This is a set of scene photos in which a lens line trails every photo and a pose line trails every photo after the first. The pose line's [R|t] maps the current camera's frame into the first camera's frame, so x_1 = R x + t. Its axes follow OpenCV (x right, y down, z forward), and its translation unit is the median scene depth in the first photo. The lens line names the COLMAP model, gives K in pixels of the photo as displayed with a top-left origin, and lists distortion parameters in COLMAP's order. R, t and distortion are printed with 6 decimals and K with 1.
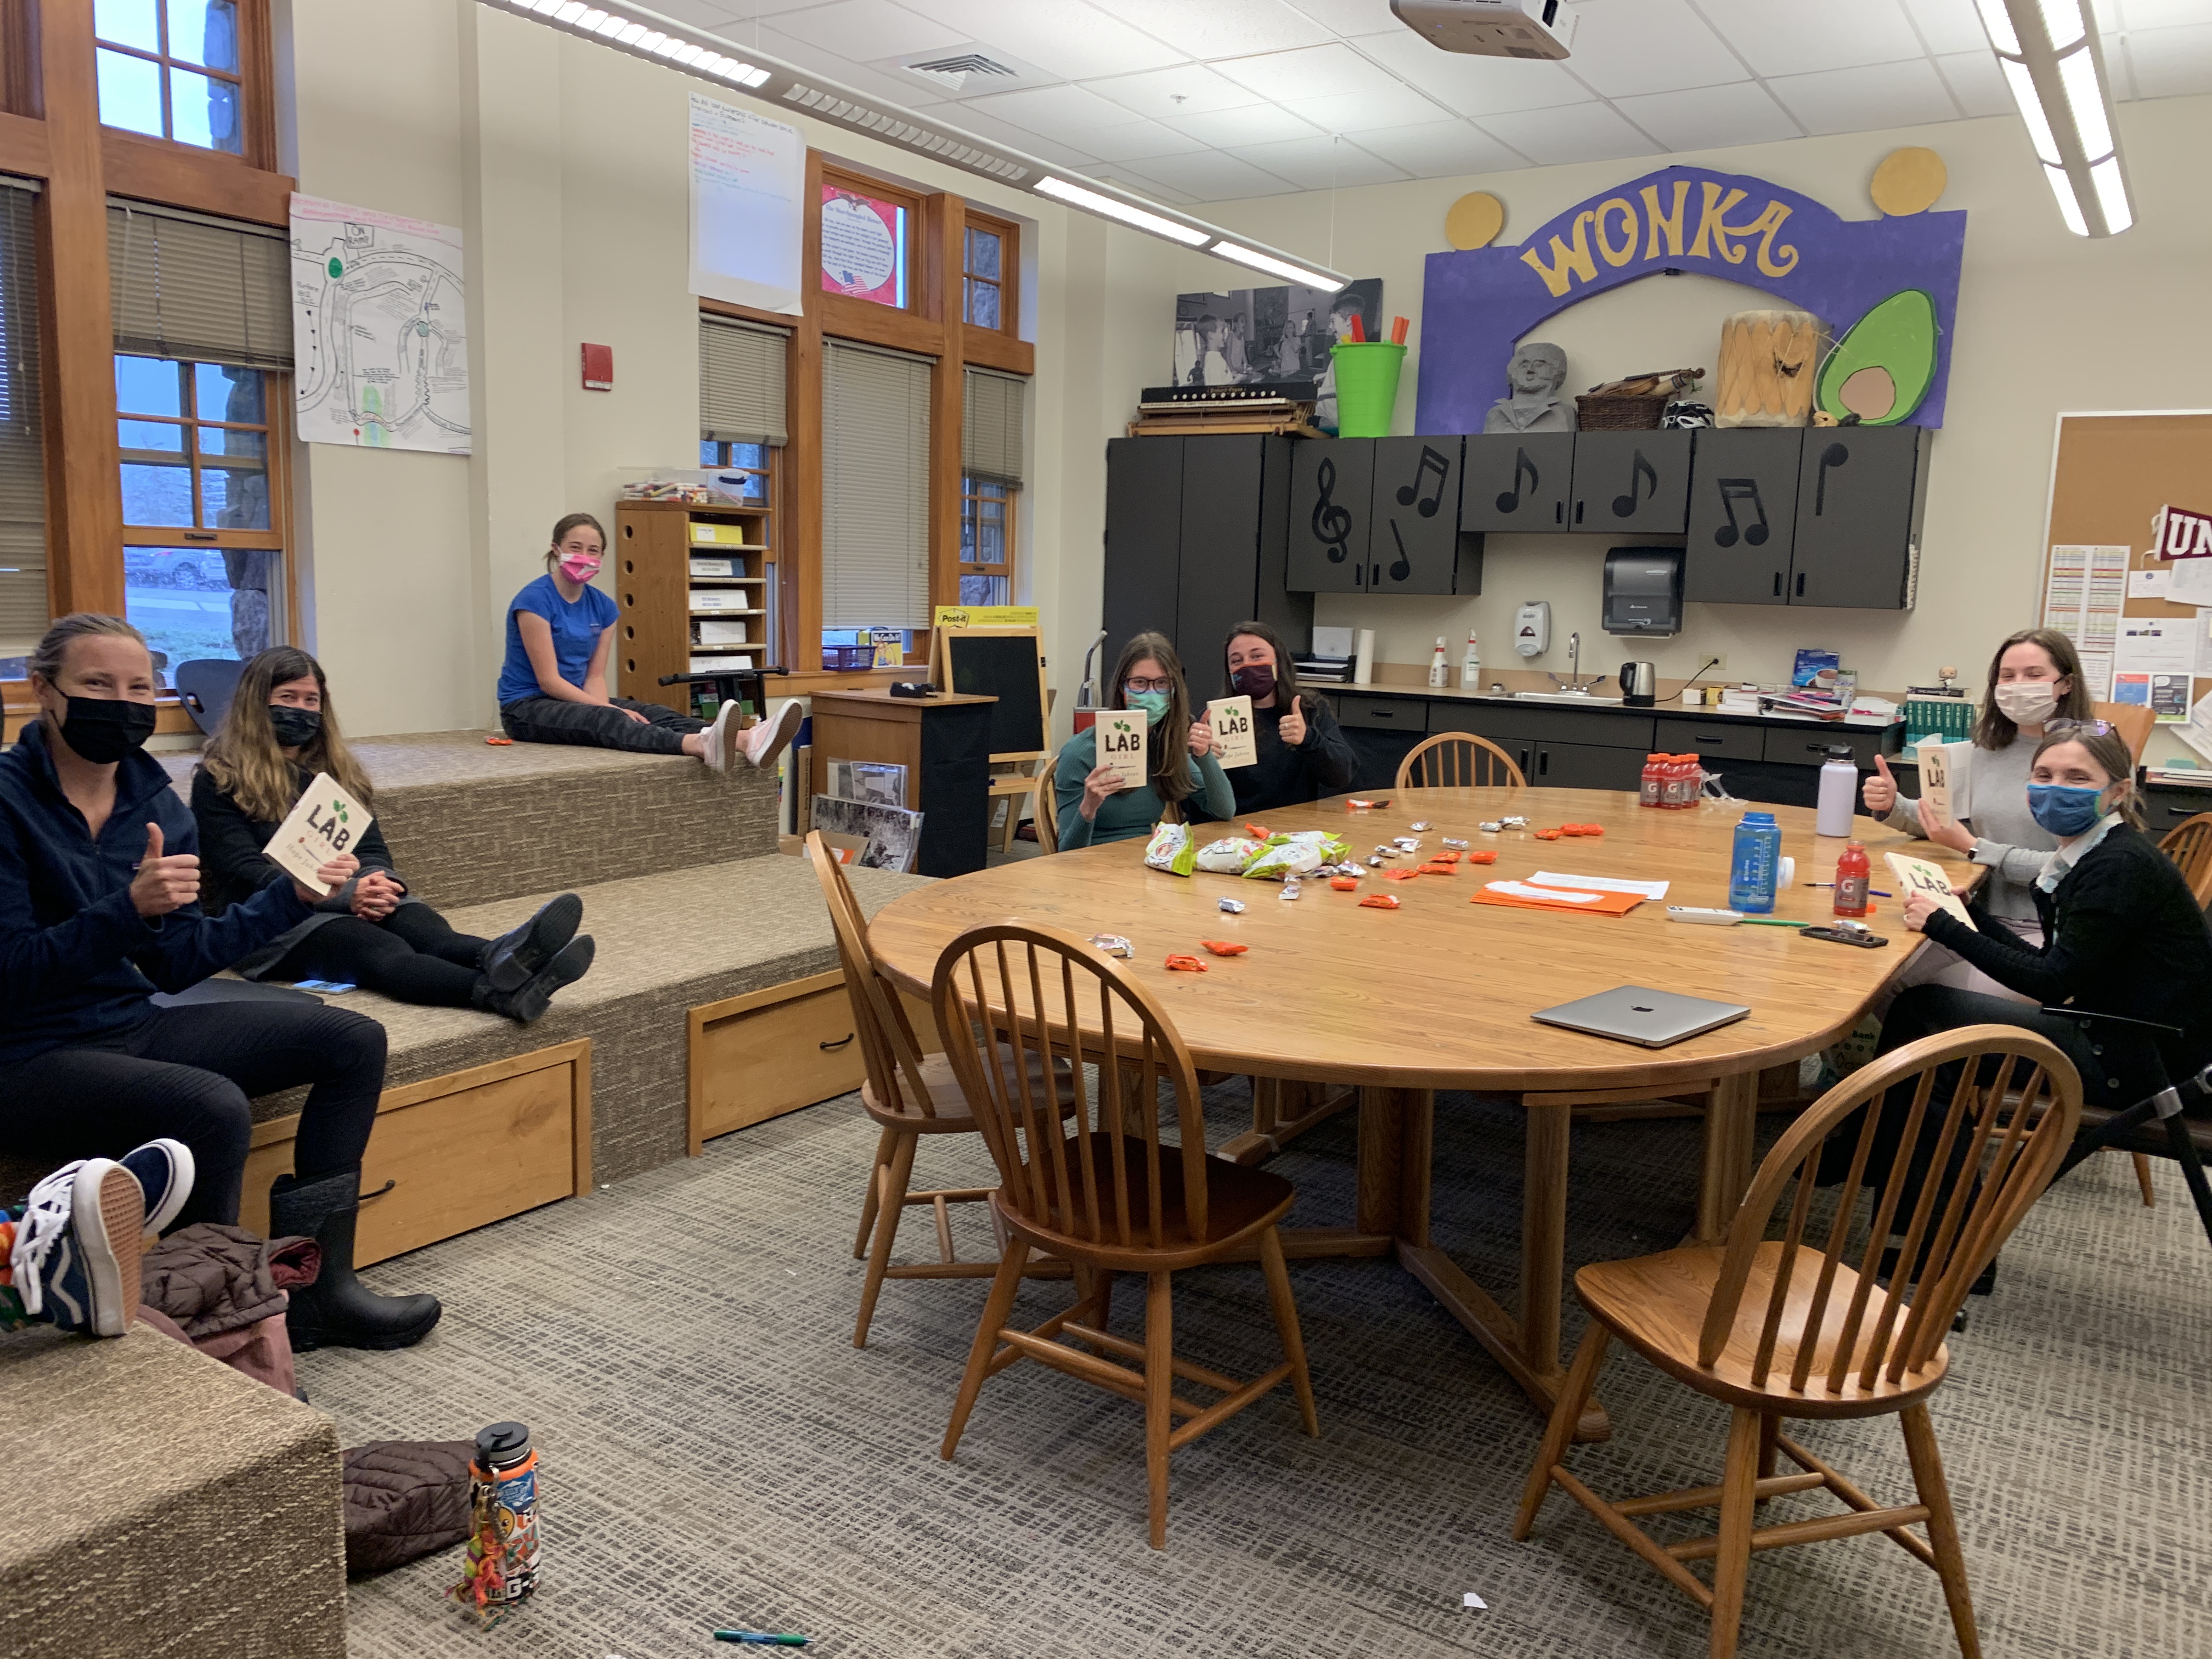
lens RADIAL K [[1714.2, 0, 1106.0], [0, 1714.2, 829.5], [0, 0, 1]] dist [-0.006344, -0.001447]
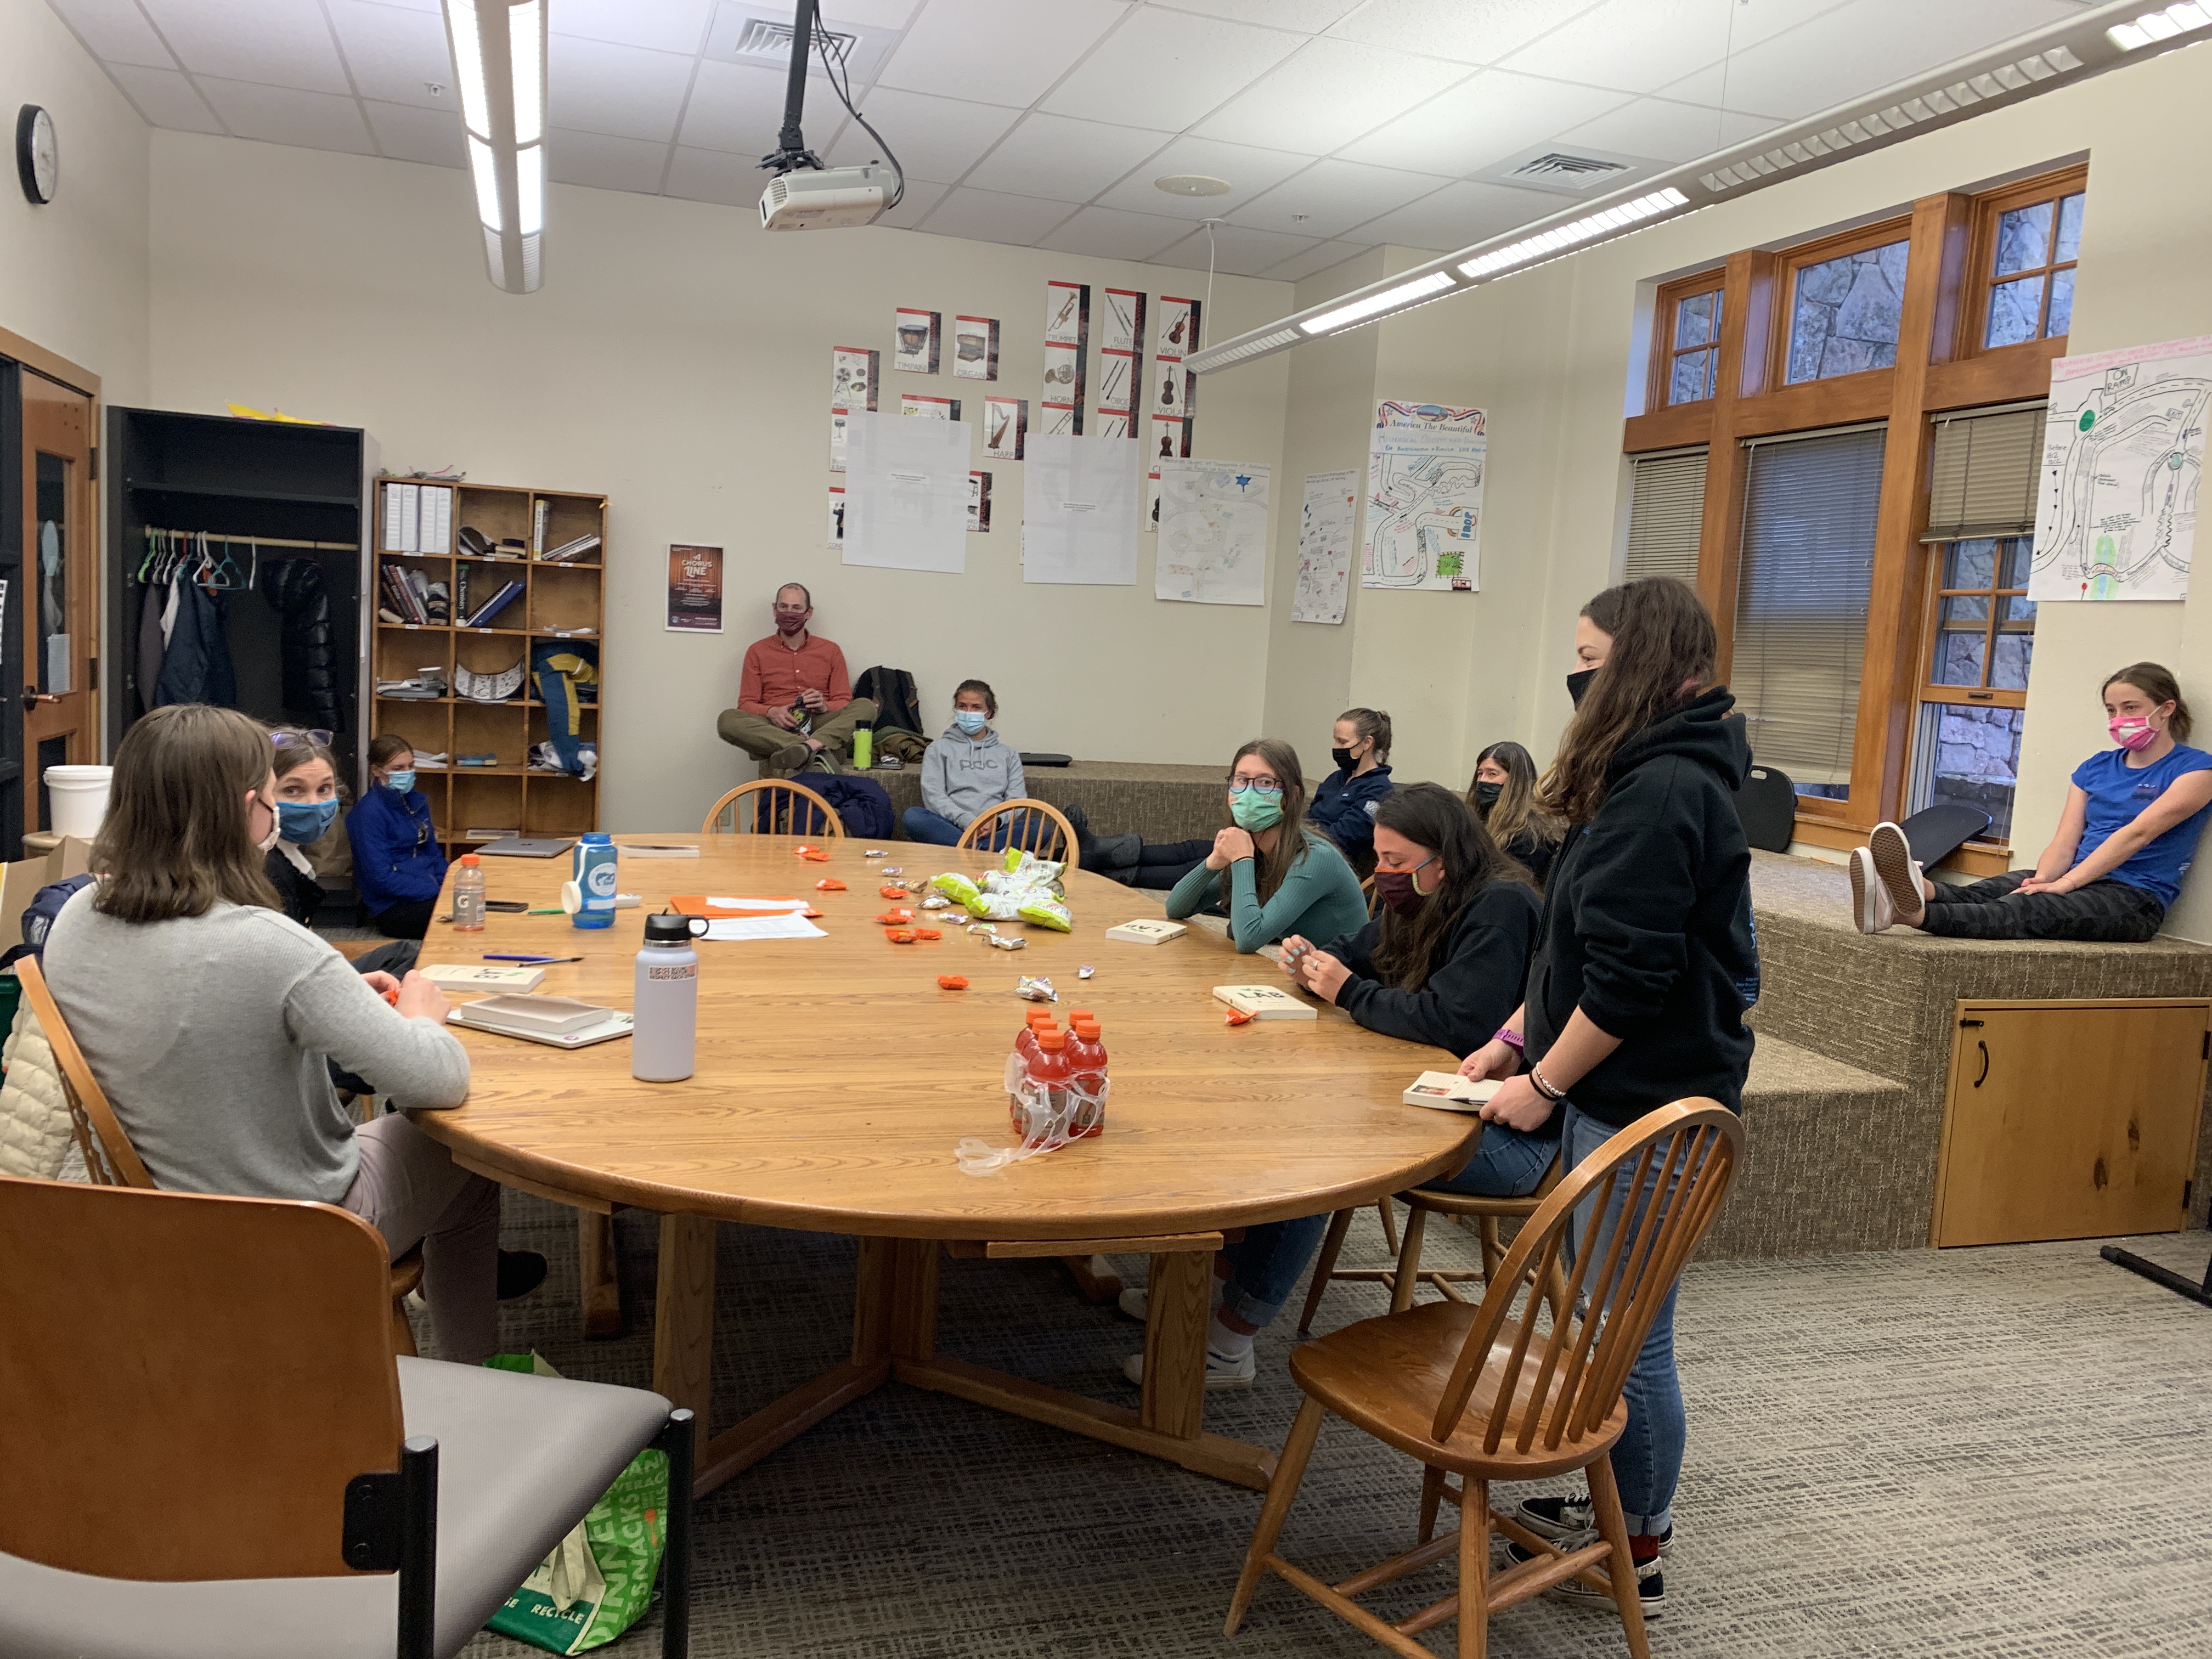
lens RADIAL K [[1714.2, 0, 1106.0], [0, 1714.2, 829.5], [0, 0, 1]] dist [-0.006344, -0.001447]
pose [[-0.622580, 0.019927, -0.782303, 0.997709], [-0.189866, 0.965960, 0.175706, -0.258909], [0.759174, 0.257924, -0.597603, 1.854745]]
